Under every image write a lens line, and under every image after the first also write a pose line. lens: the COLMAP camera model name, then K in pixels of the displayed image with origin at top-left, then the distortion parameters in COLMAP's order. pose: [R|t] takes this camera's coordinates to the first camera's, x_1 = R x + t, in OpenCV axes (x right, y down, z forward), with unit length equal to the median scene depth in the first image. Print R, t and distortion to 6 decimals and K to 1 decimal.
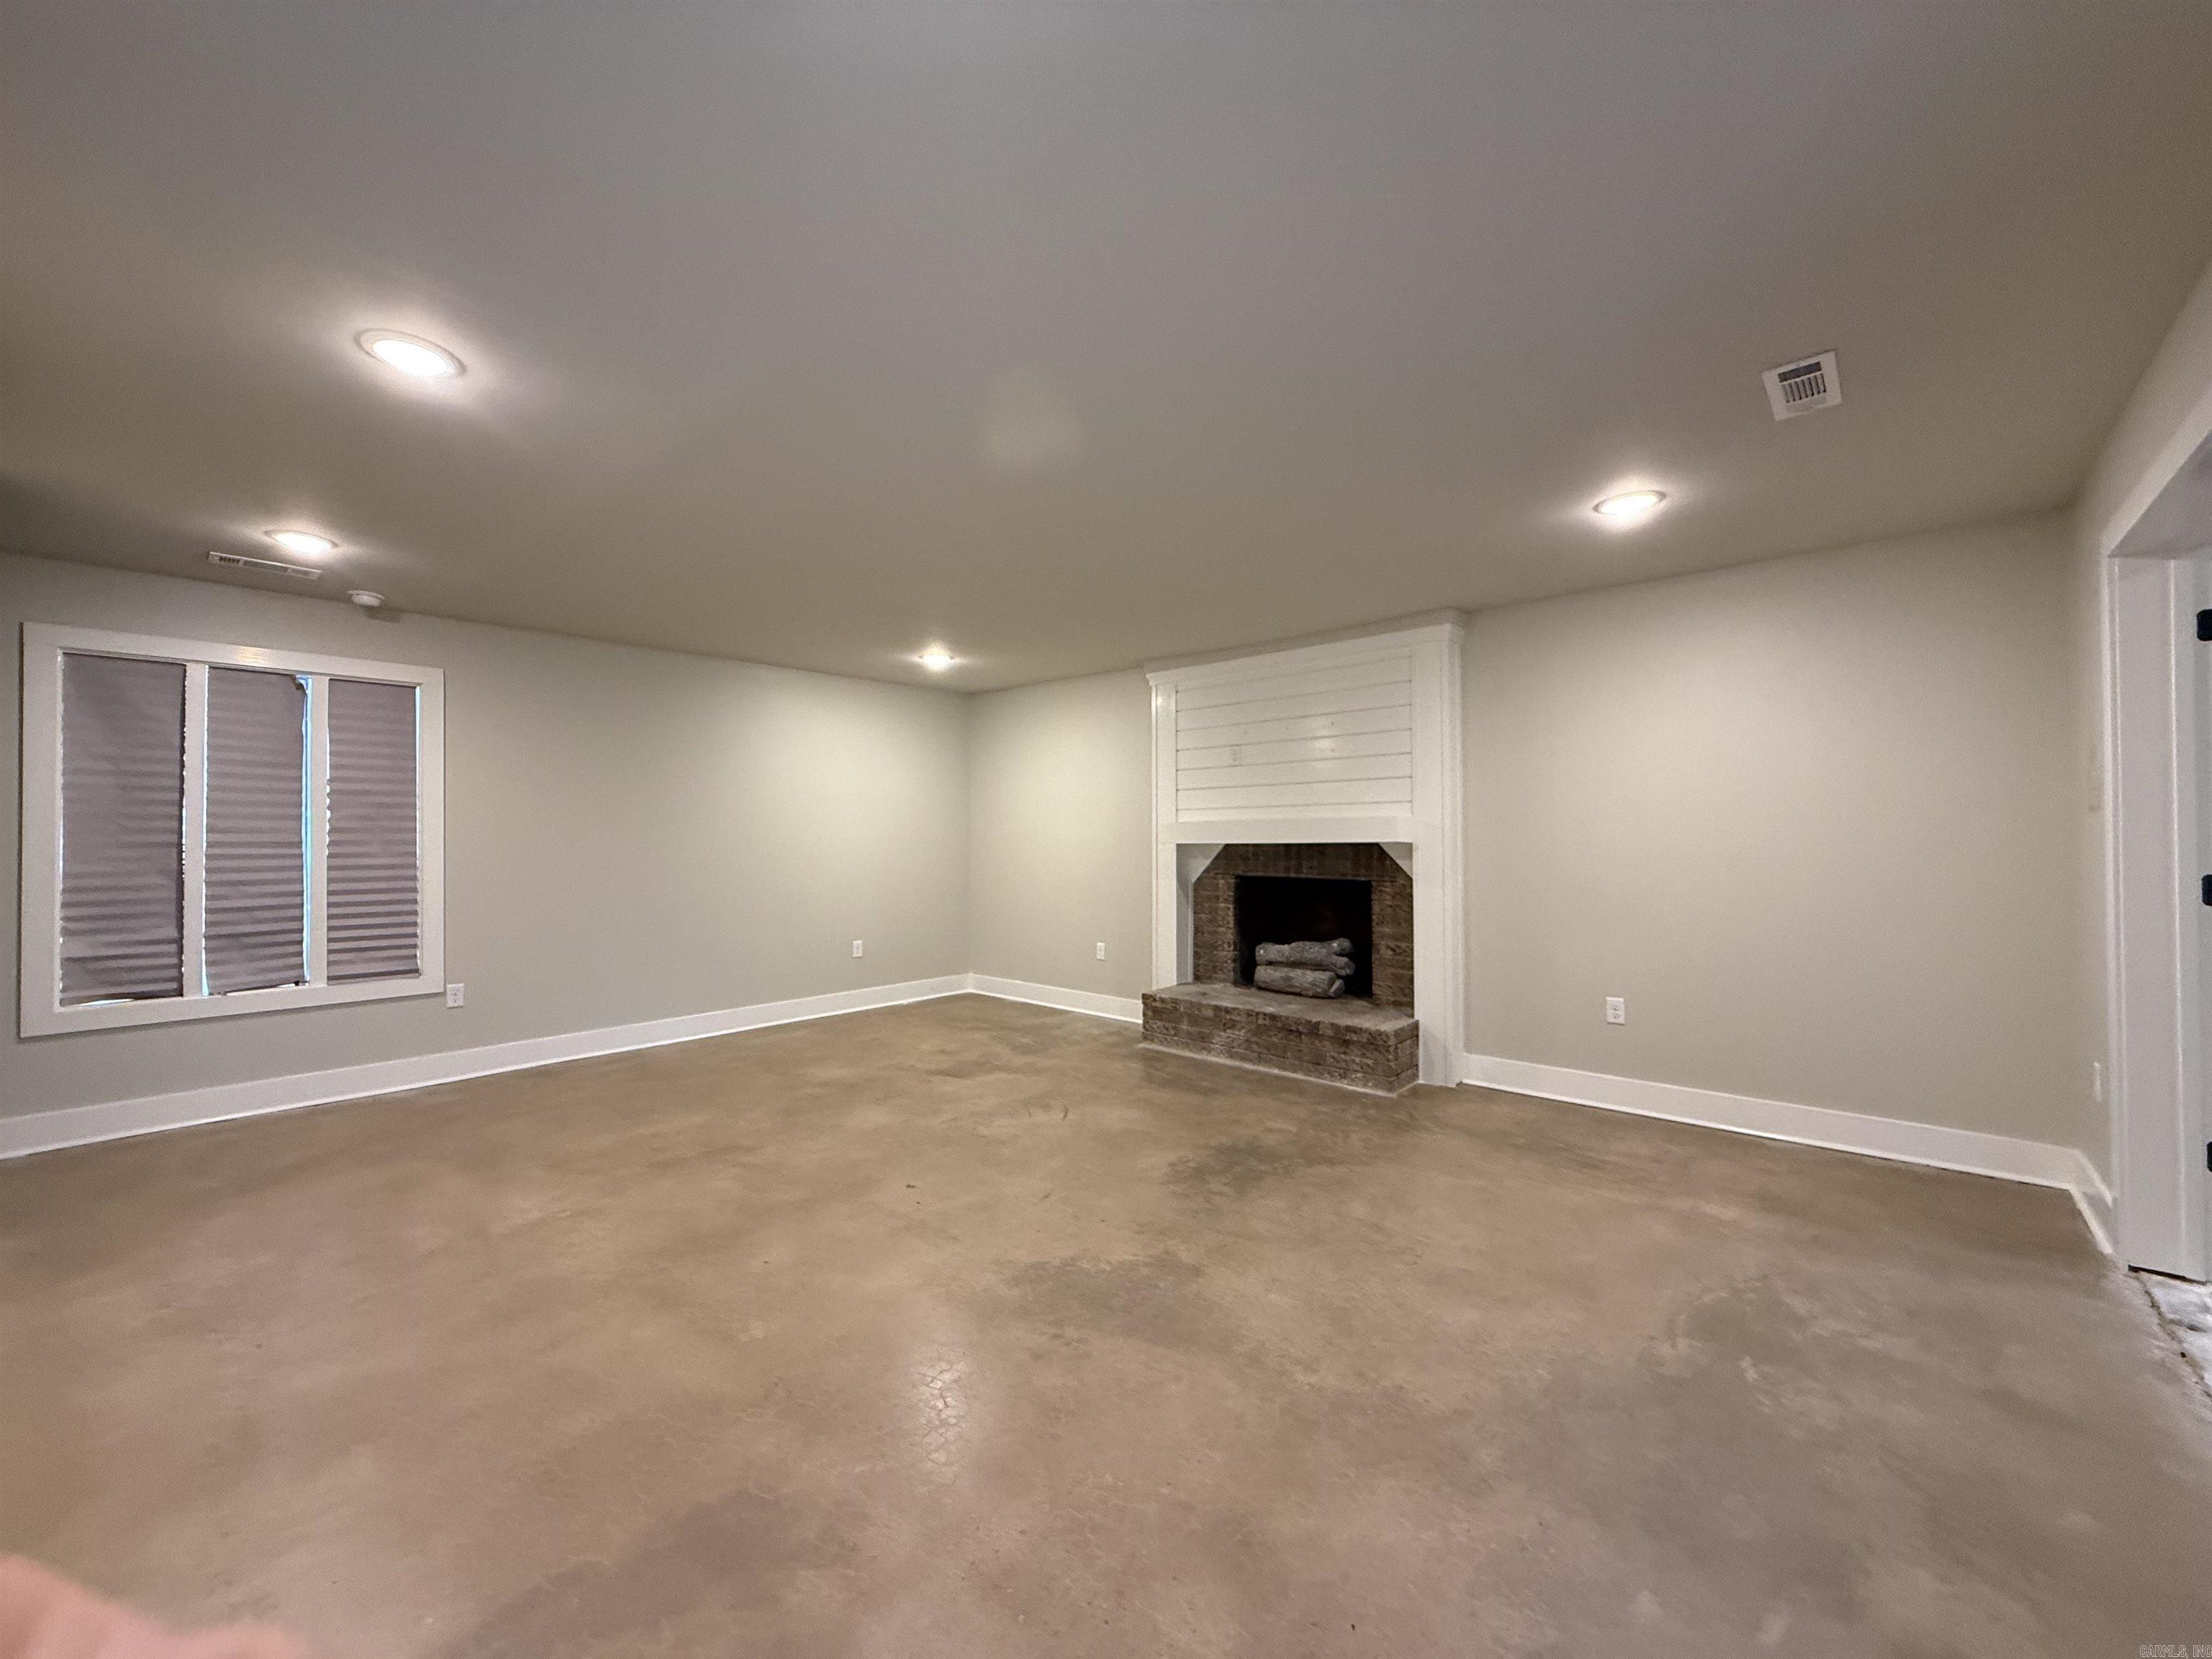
lens RADIAL K [[883.7, 0, 1093.4], [0, 883.7, 834.6], [0, 0, 1]] dist [0.000670, -0.000220]
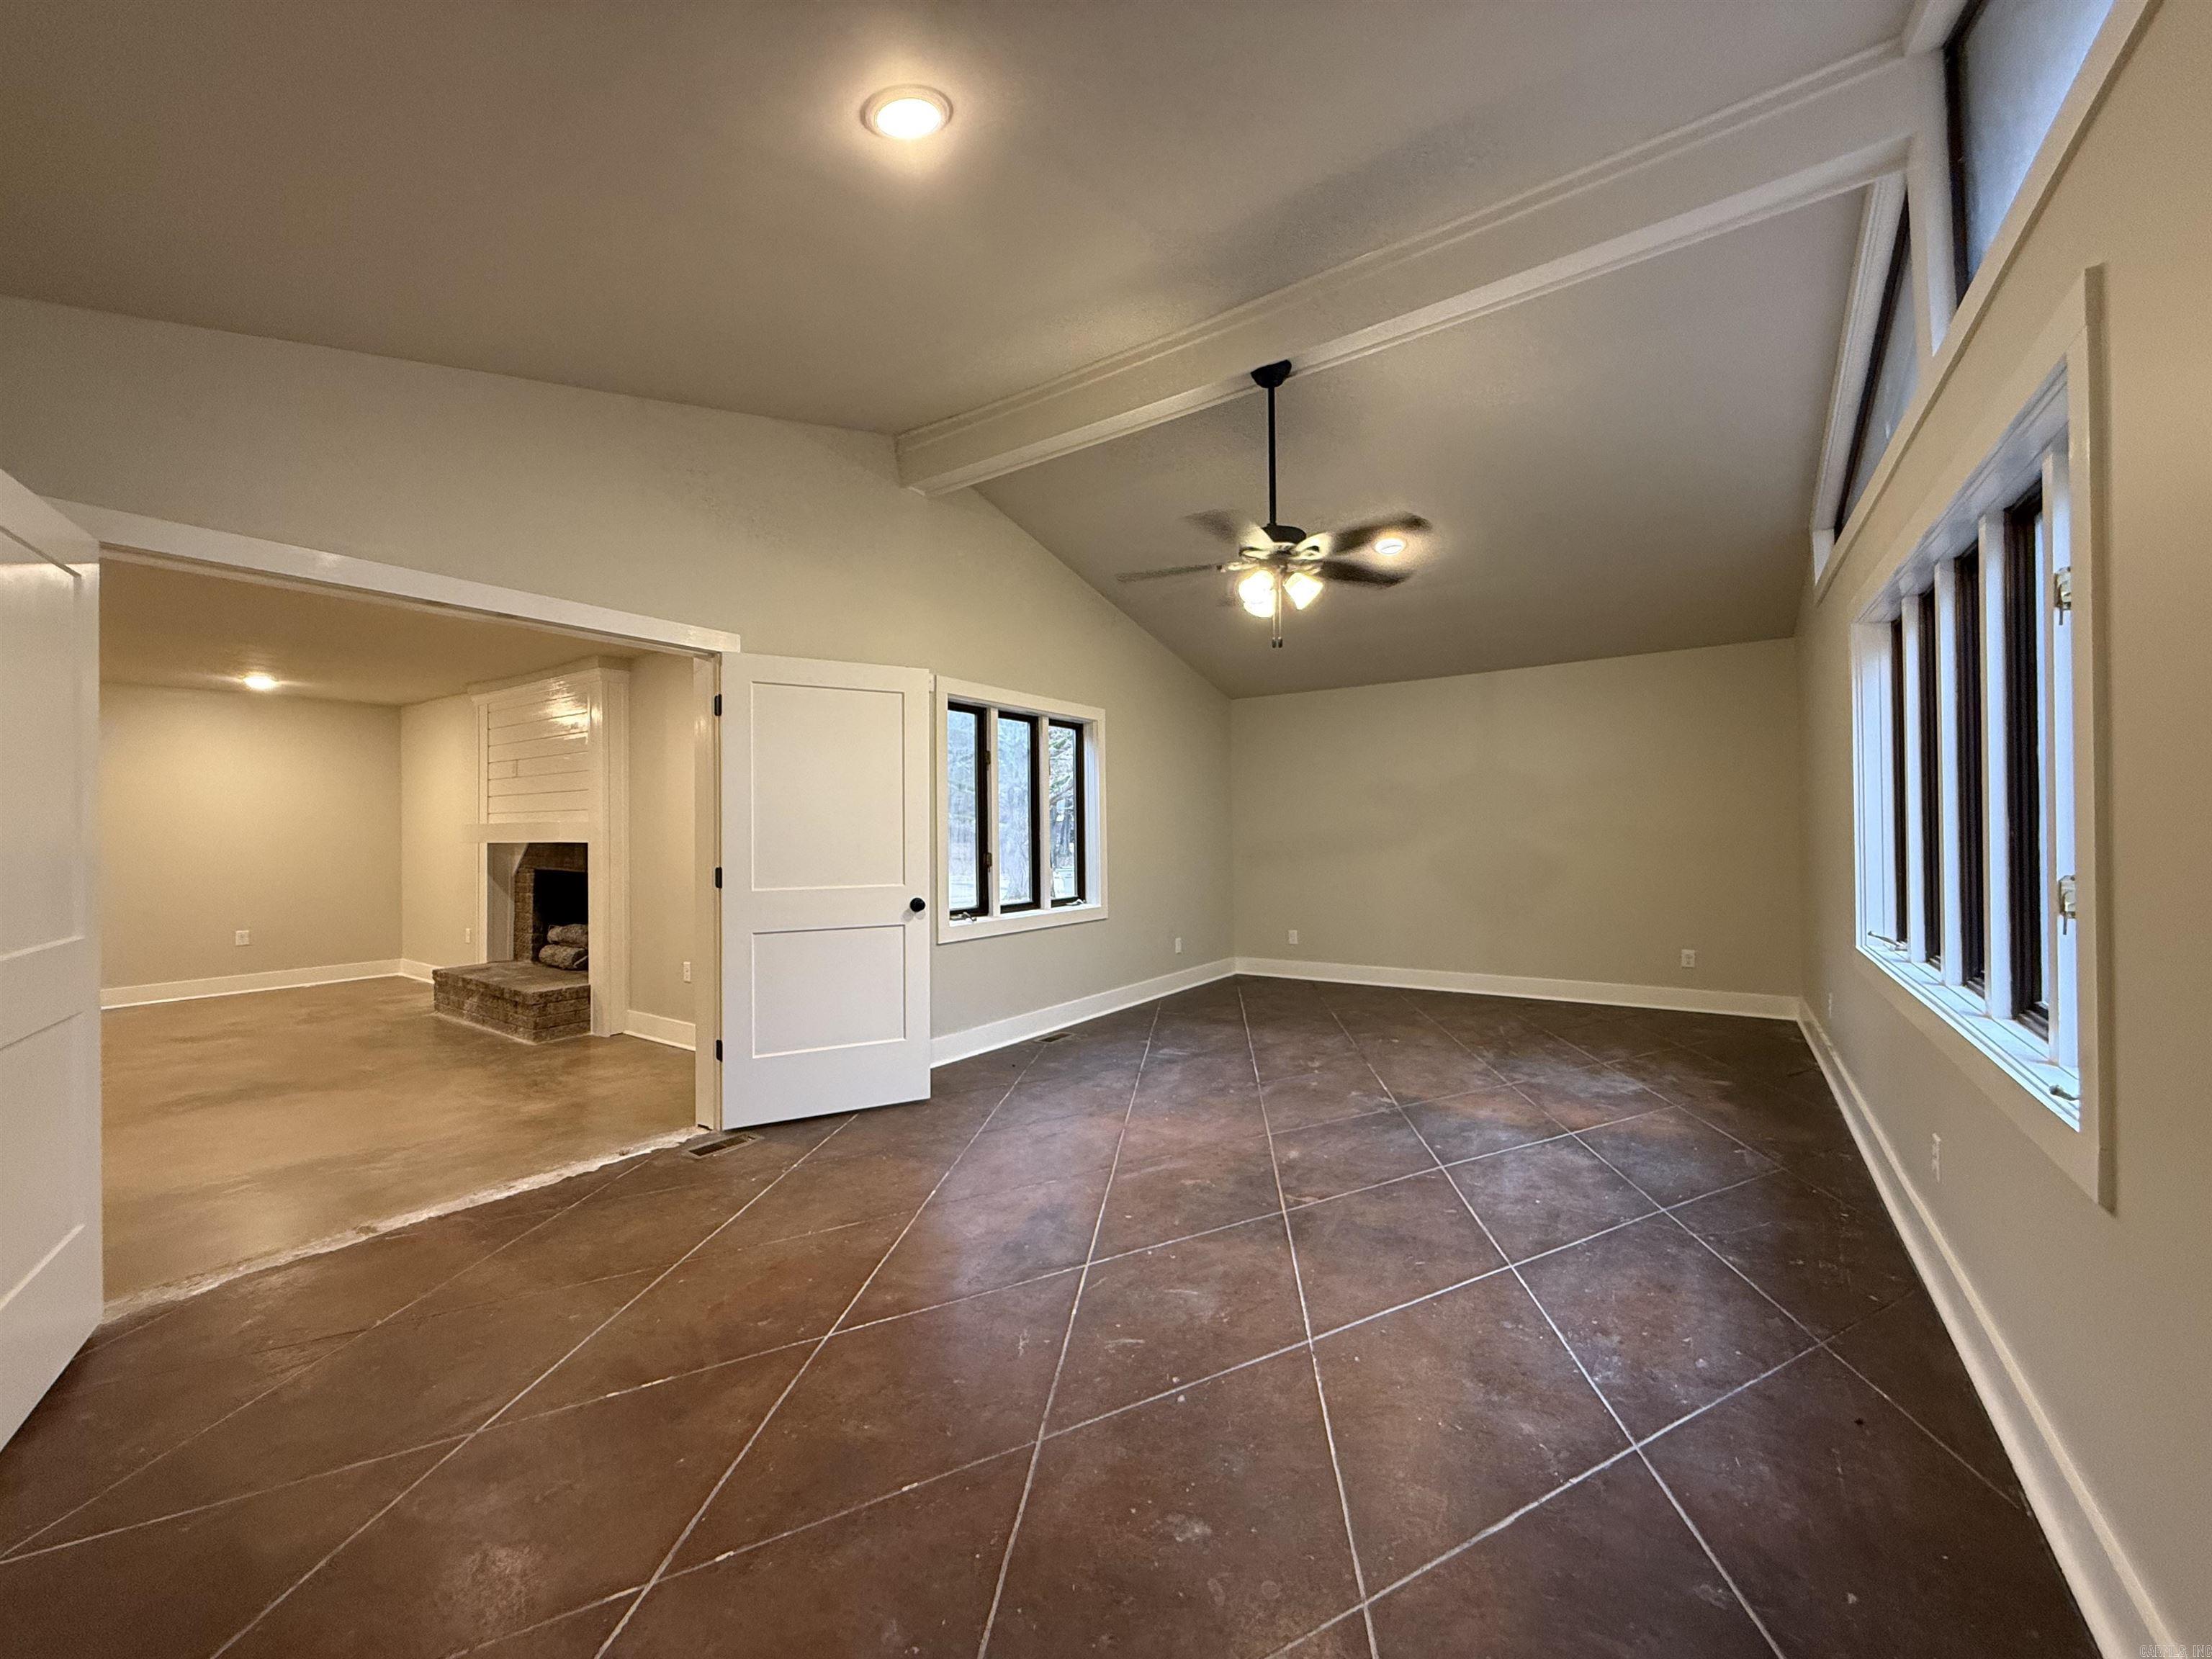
lens RADIAL K [[883.7, 0, 1105.2], [0, 883.7, 820.3], [0, 0, 1]] dist [0.000670, -0.000220]
pose [[0.990425, -0.001806, 0.138042, 0.855100], [0.002167, 0.999995, -0.002465, -0.016558], [-0.138037, 0.002741, 0.990423, -0.318154]]
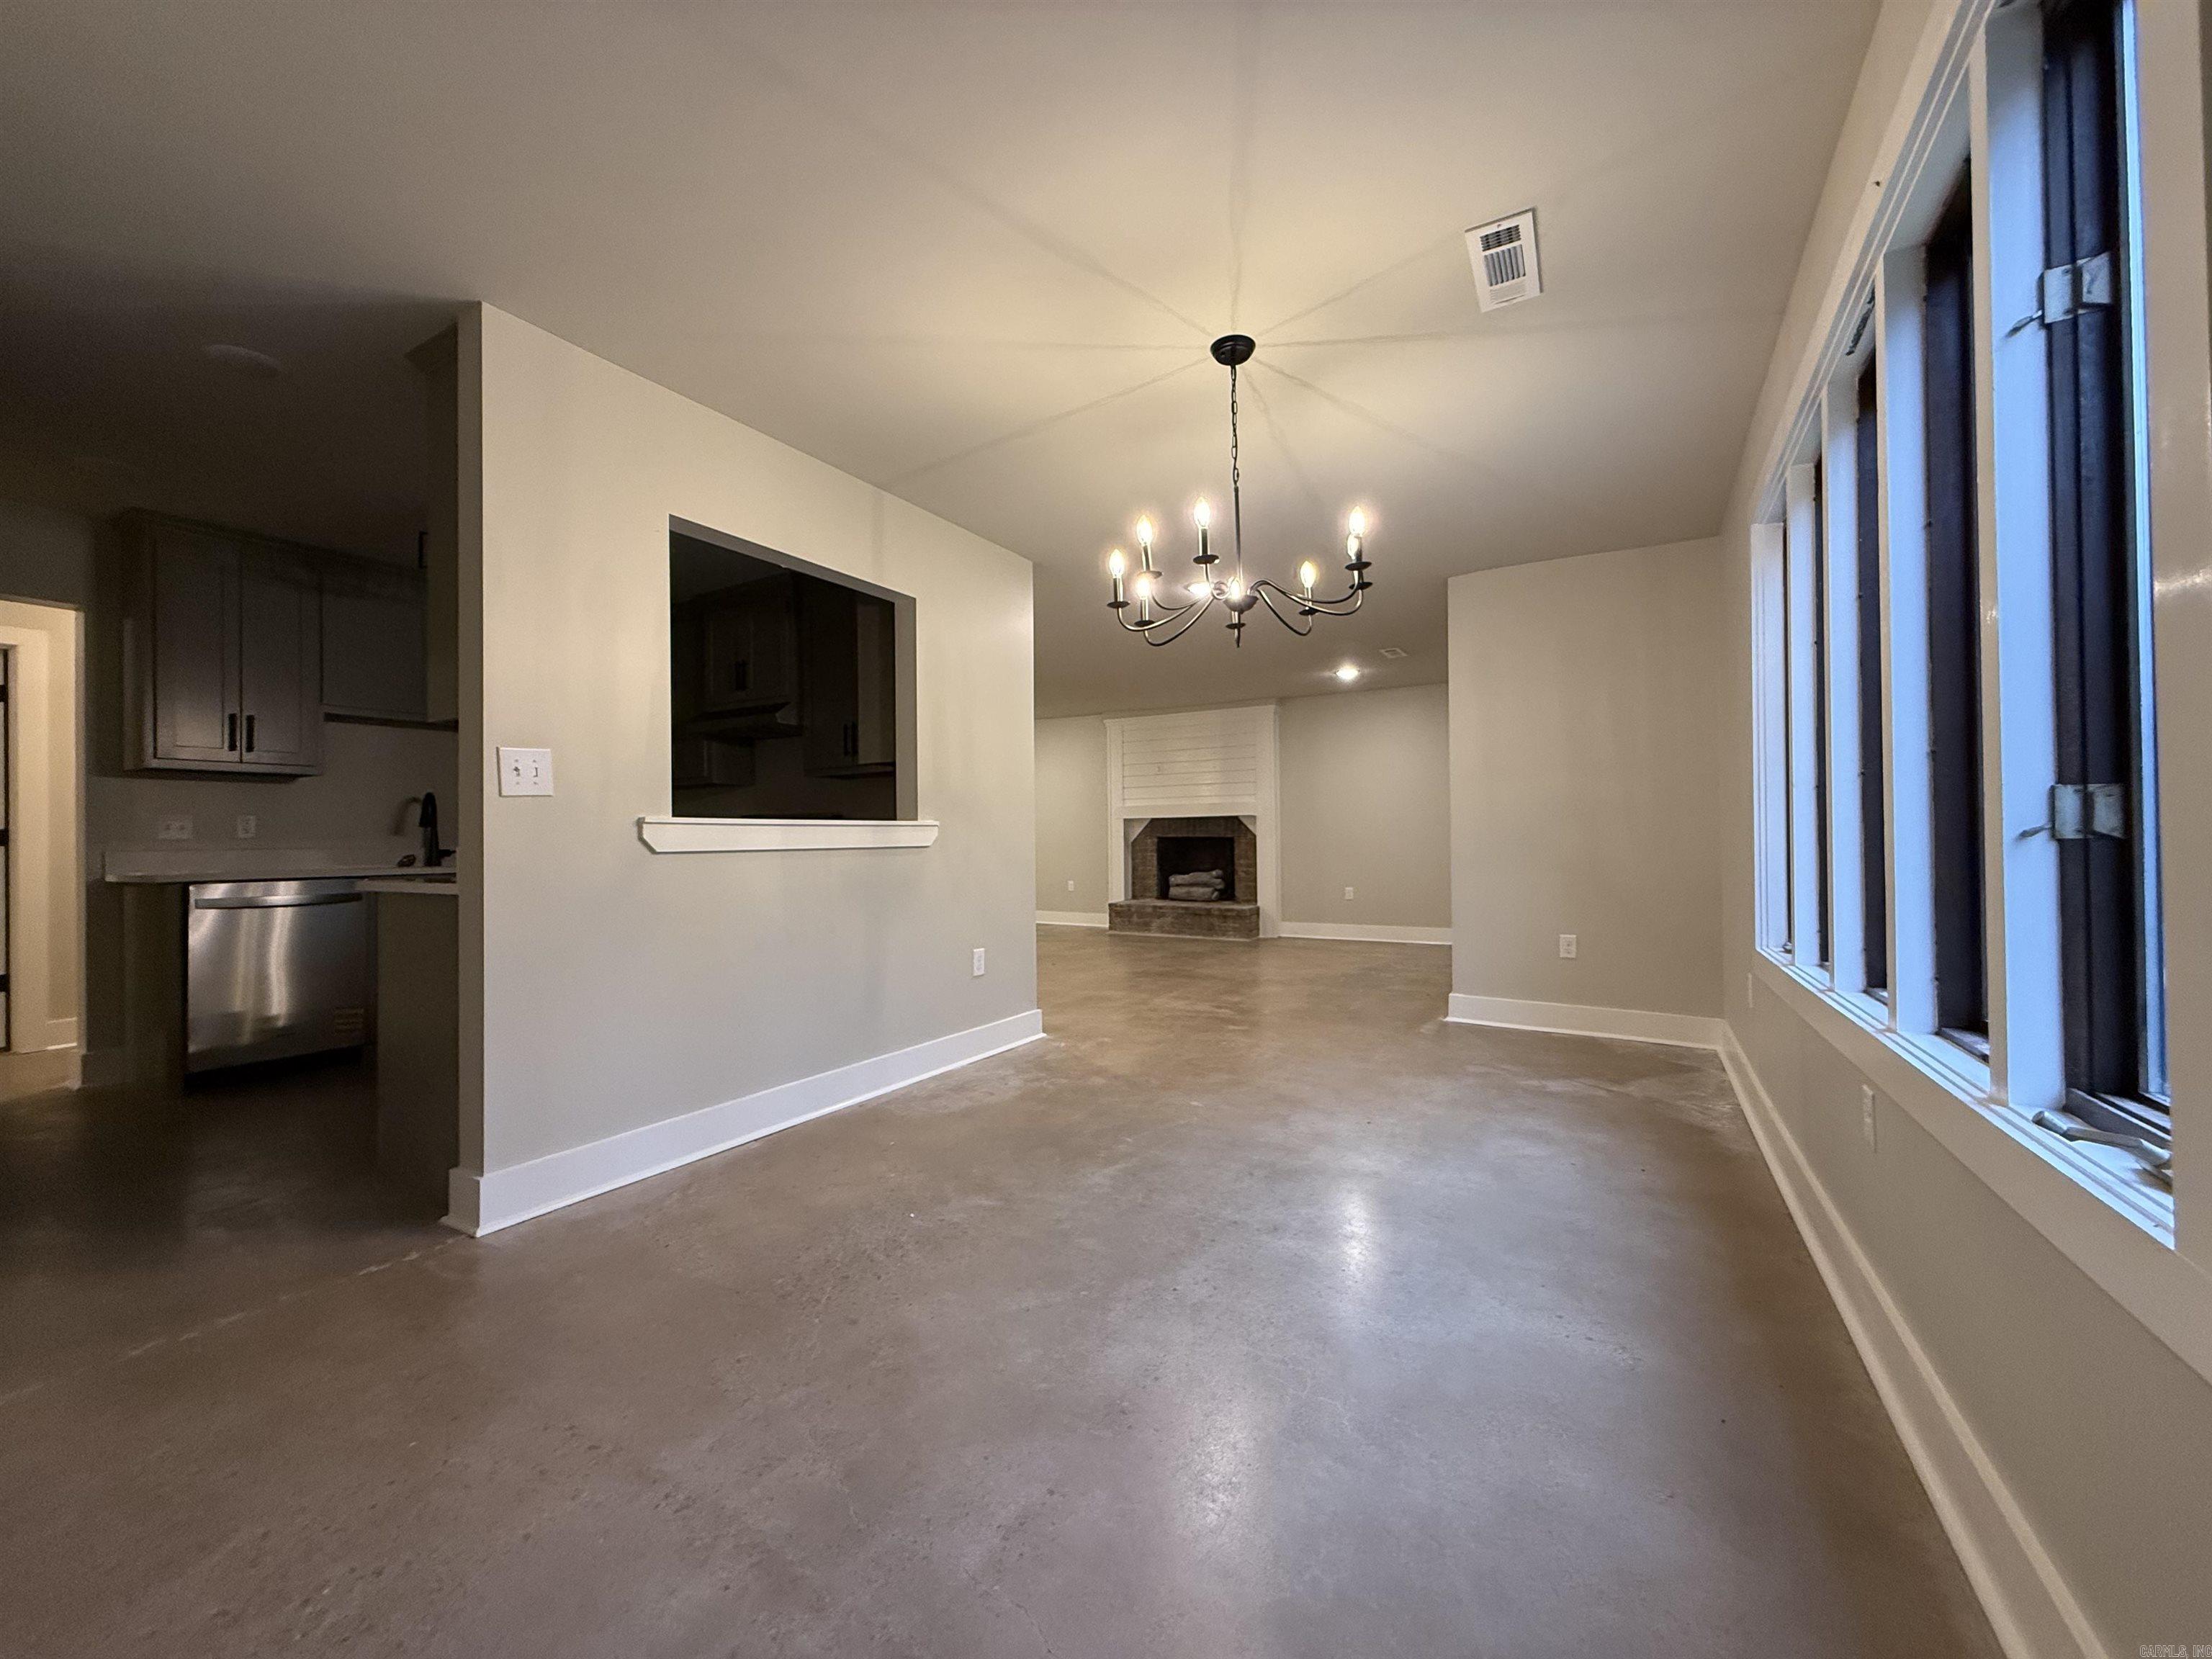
lens RADIAL K [[883.7, 0, 1085.2], [0, 883.7, 835.2], [0, 0, 1]] dist [0.000670, -0.000220]
pose [[0.980237, -0.006751, 0.197712, -0.370022], [0.006472, 0.999977, 0.002057, 0.043667], [-0.197722, -0.000737, 0.980258, -0.784756]]
